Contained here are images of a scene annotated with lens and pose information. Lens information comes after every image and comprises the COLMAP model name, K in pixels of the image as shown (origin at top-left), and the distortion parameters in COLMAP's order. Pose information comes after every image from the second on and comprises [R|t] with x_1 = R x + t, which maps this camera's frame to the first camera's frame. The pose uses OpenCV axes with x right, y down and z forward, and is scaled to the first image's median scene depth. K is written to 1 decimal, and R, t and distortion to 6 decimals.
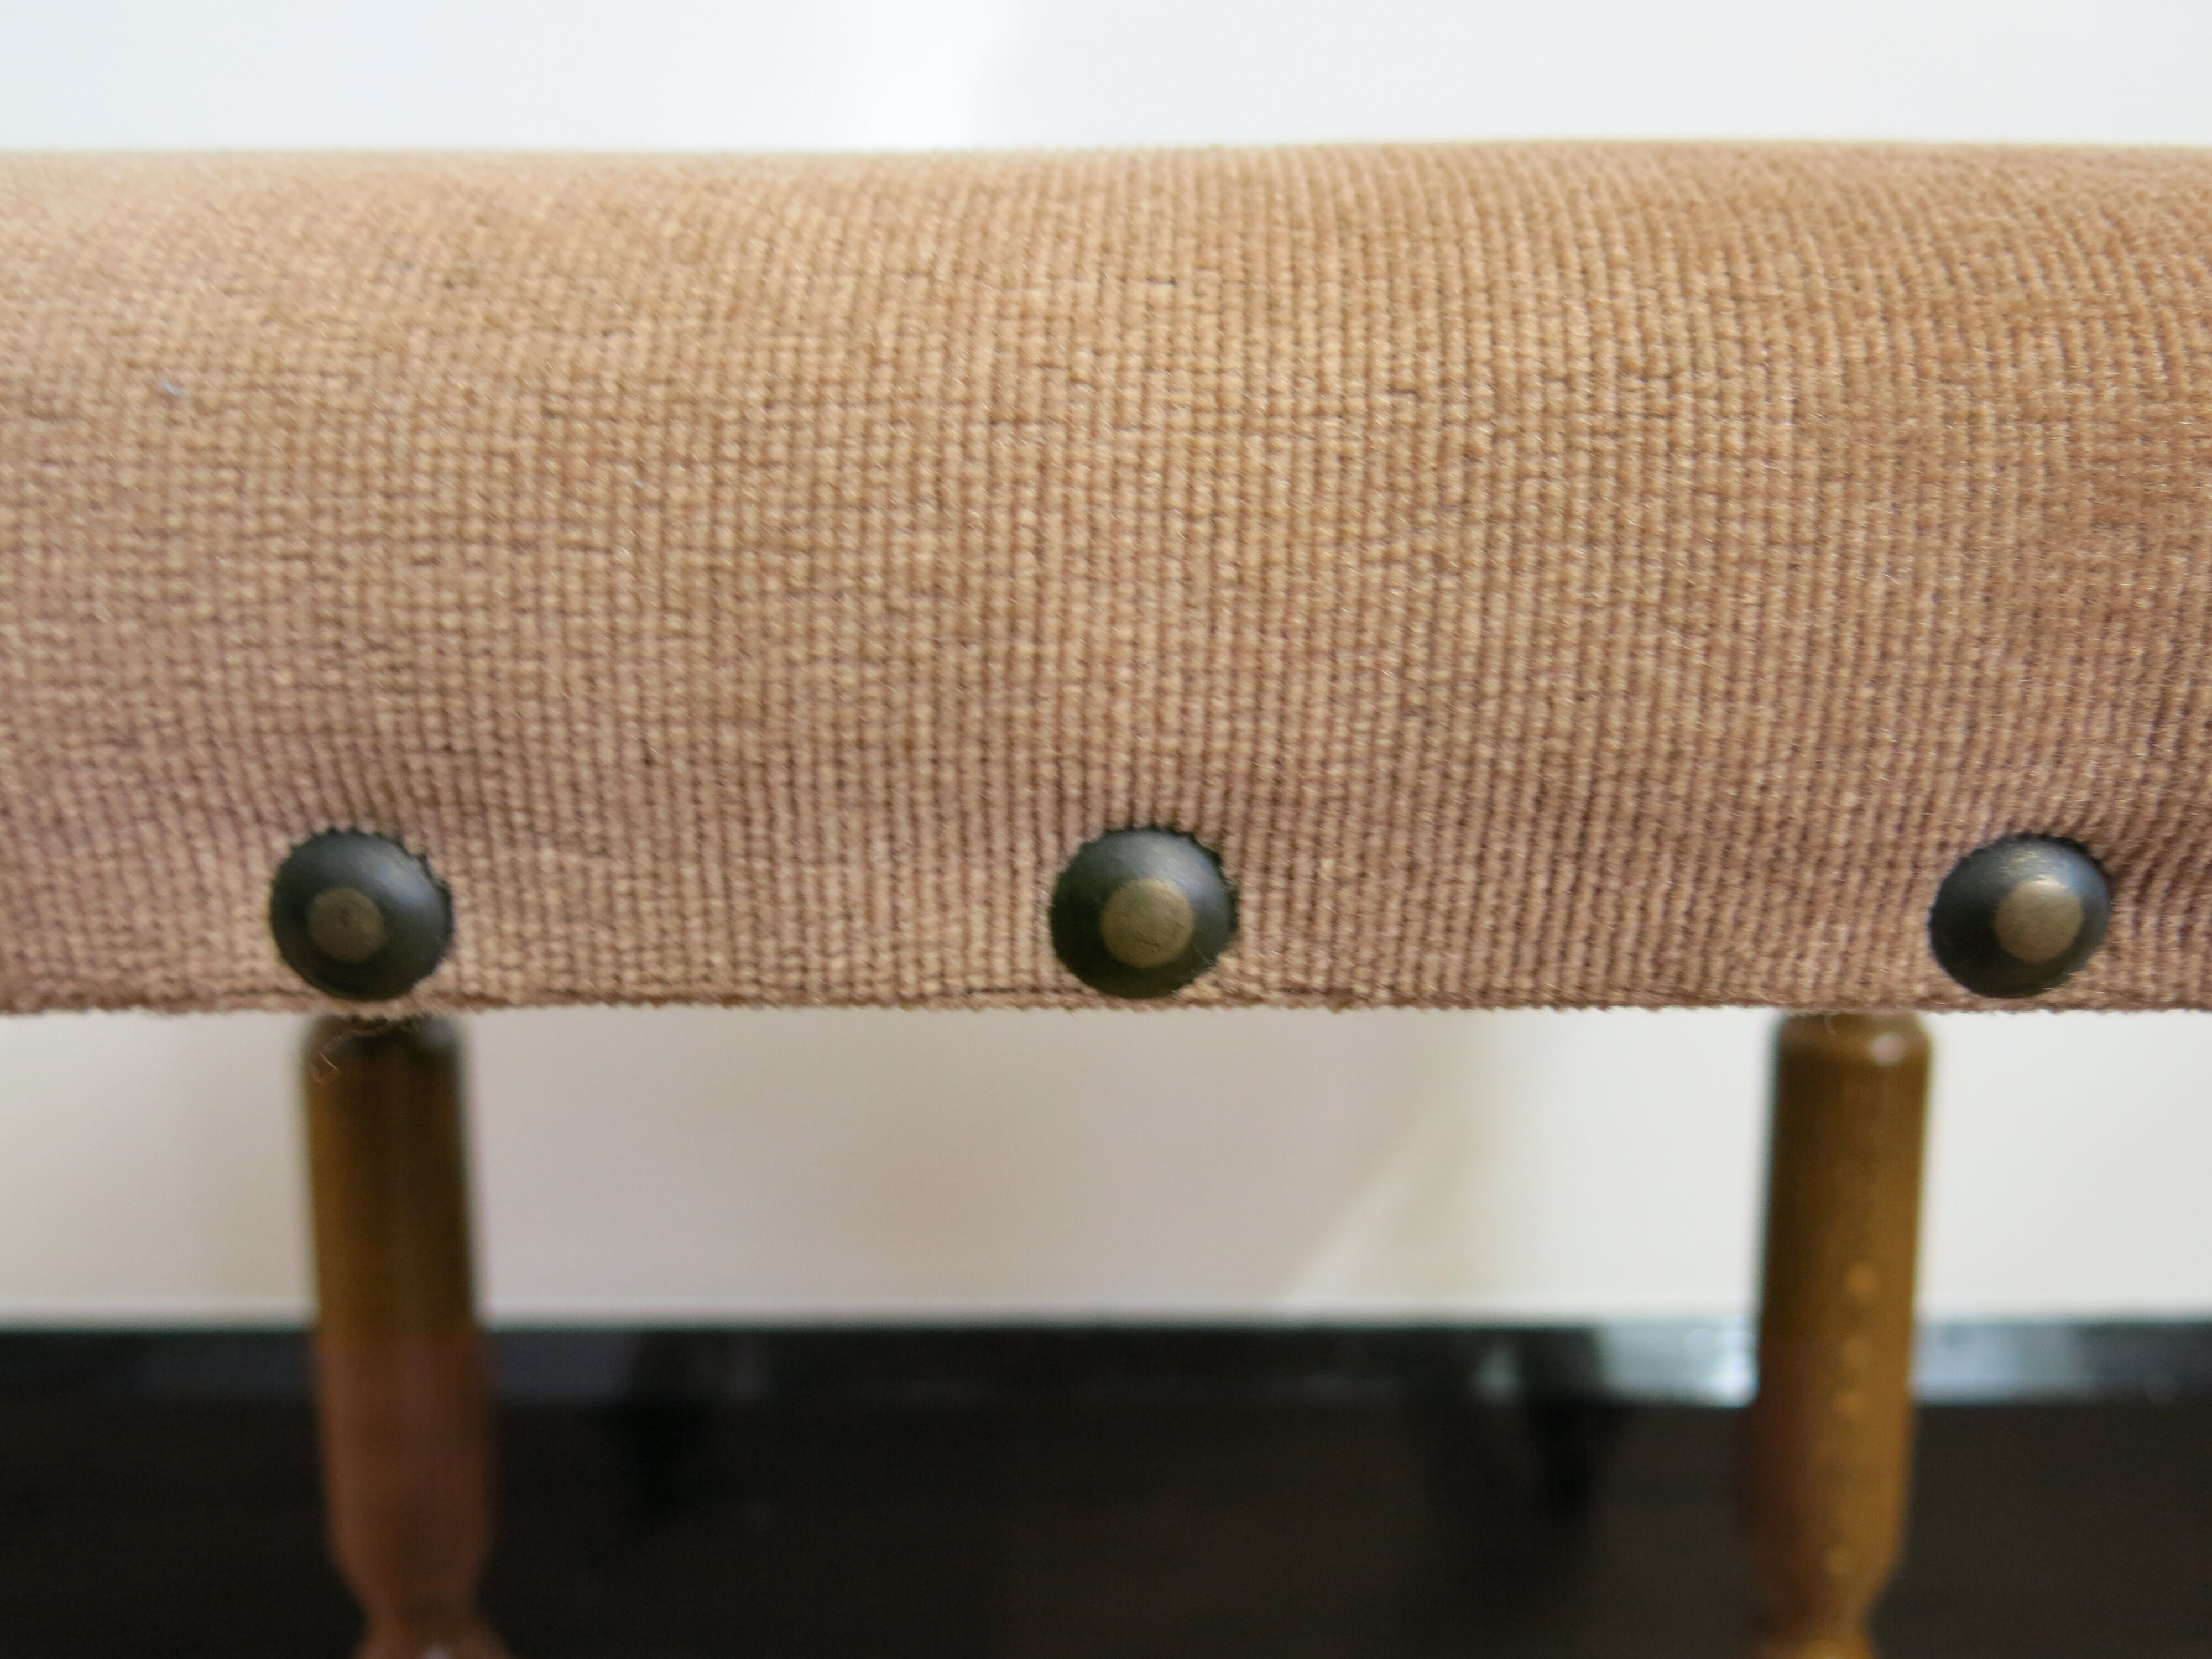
lens RADIAL K [[1793.0, 0, 1119.2], [0, 1793.0, 863.8], [0, 0, 1]] dist [-0.015925, -0.011476]
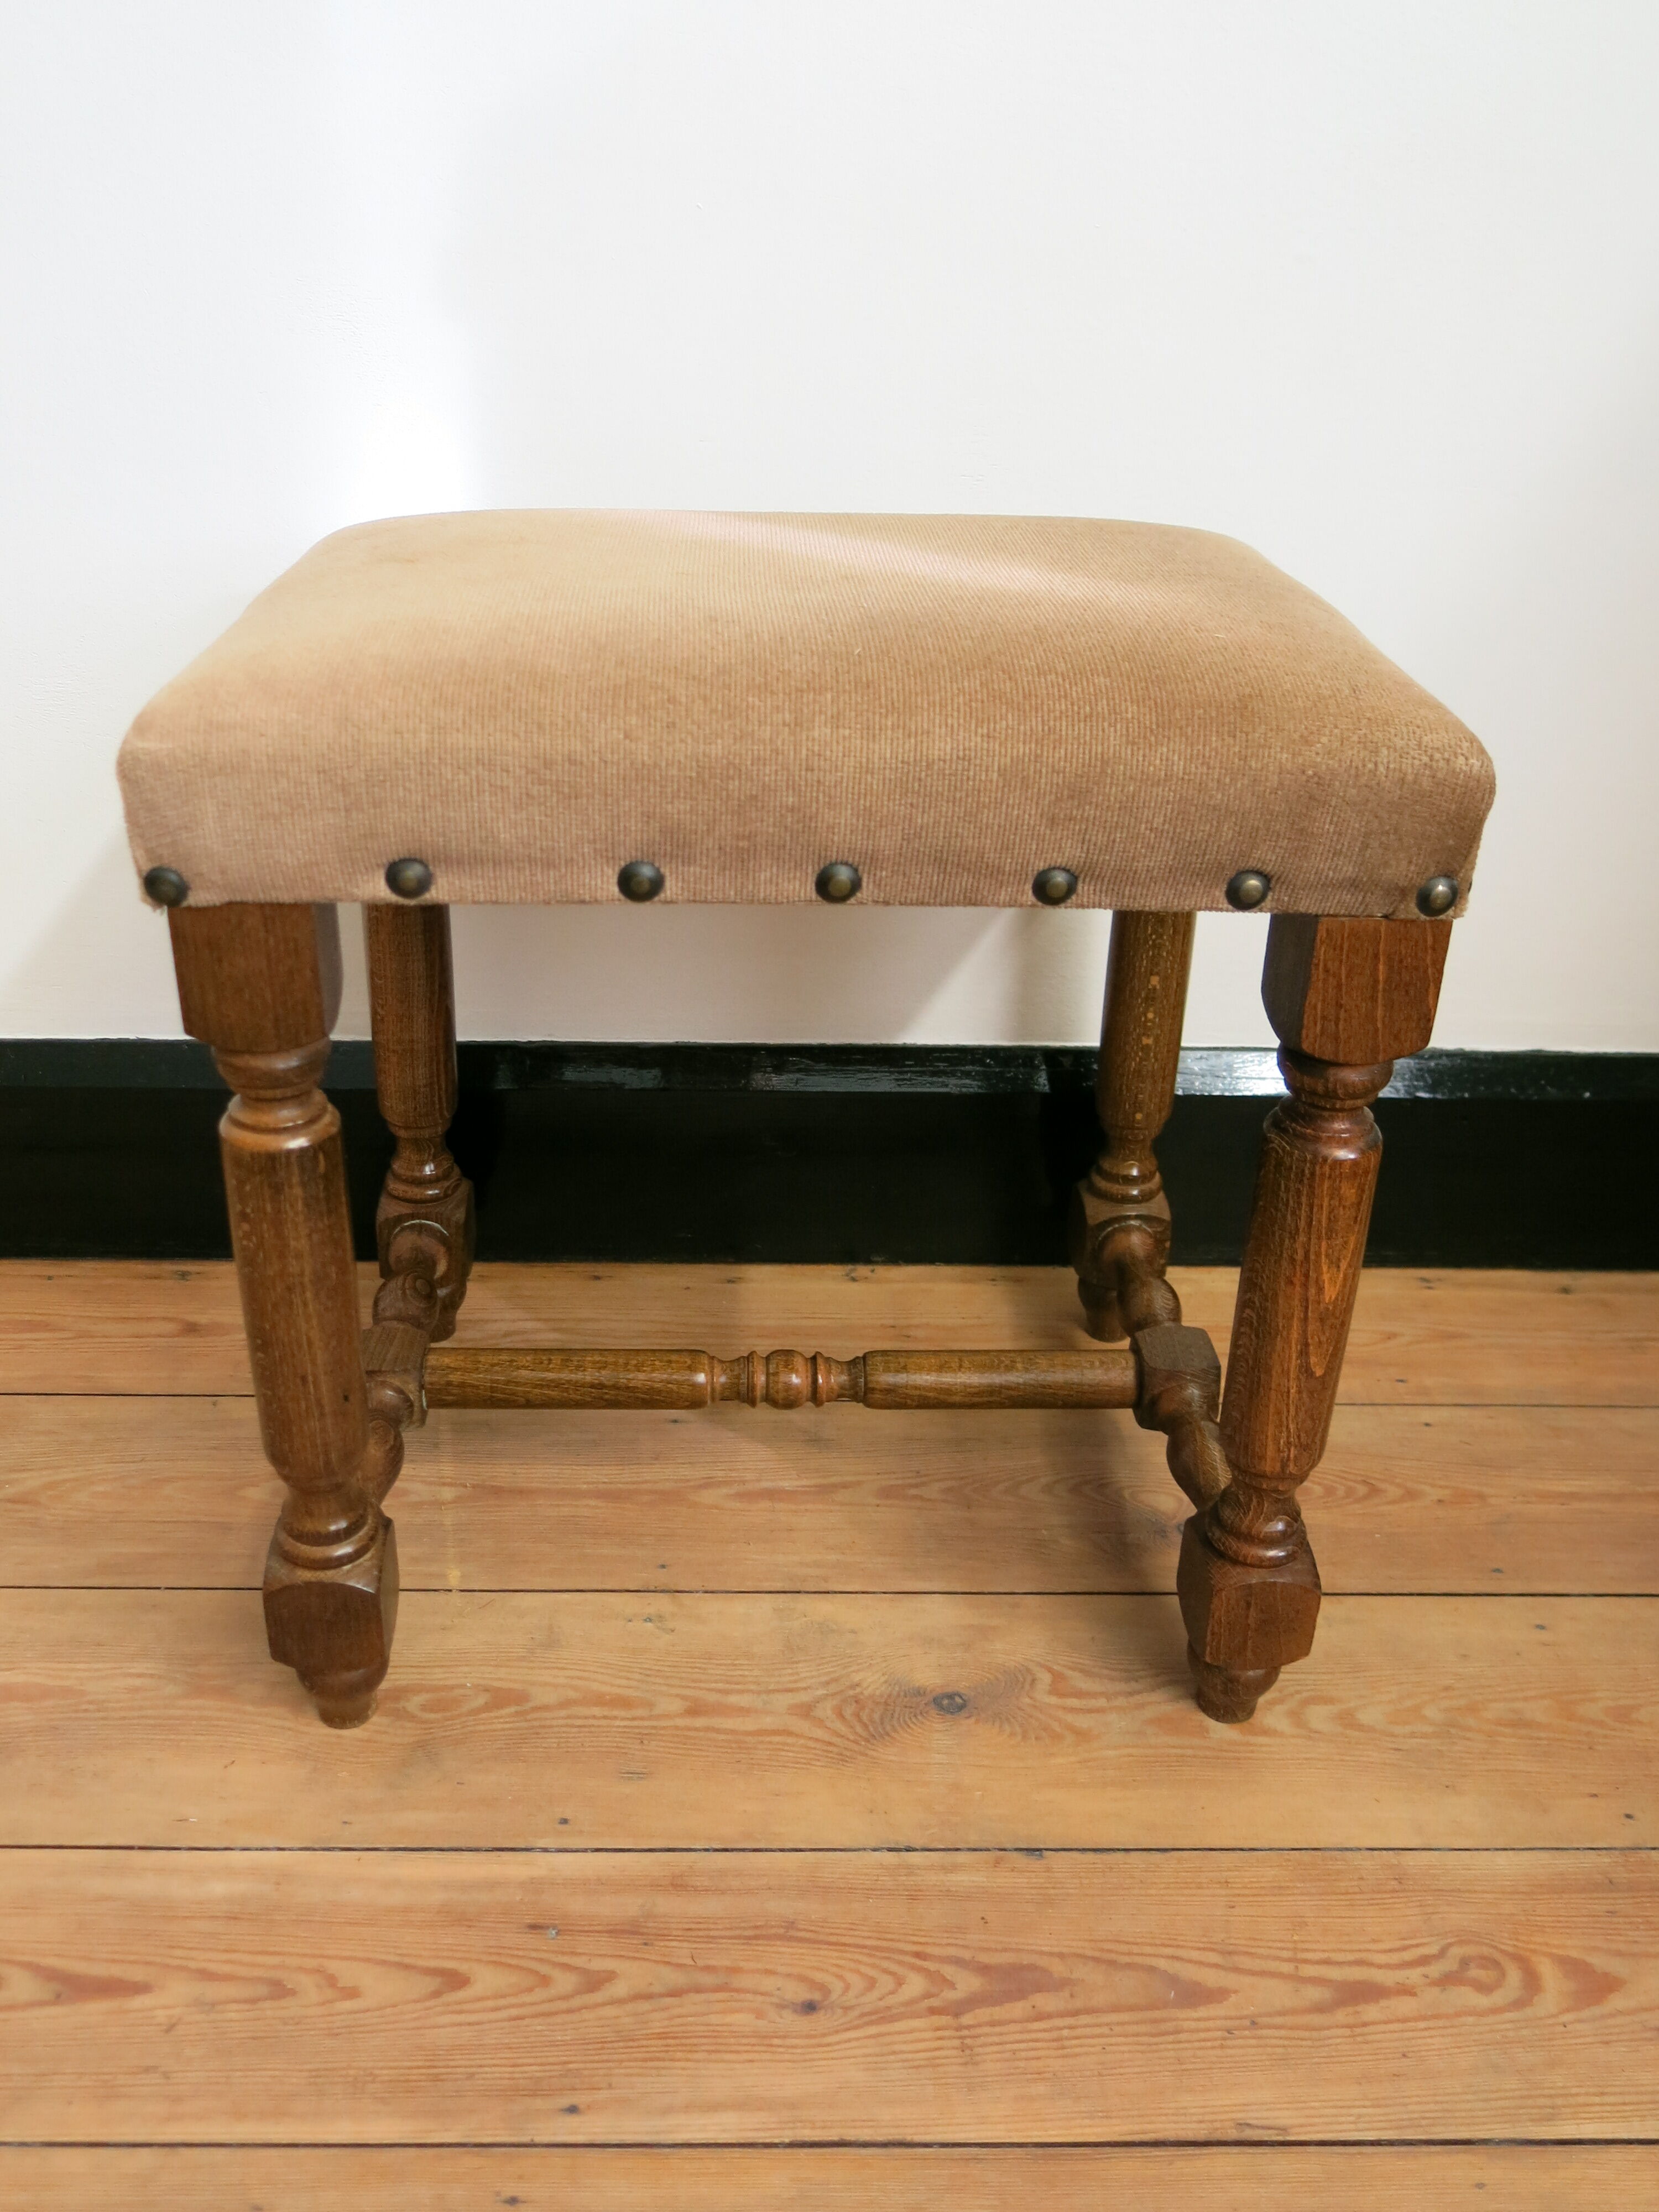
lens RADIAL K [[1793.0, 0, 829.5], [0, 1793.0, 1106.0], [0, 0, 1]] dist [-0.015925, -0.011476]
pose [[0.997557, -0.001116, 0.069843, -0.287179], [-0.019028, 0.957719, 0.287076, -0.645990], [-0.067211, -0.287704, 0.955358, -2.977902]]
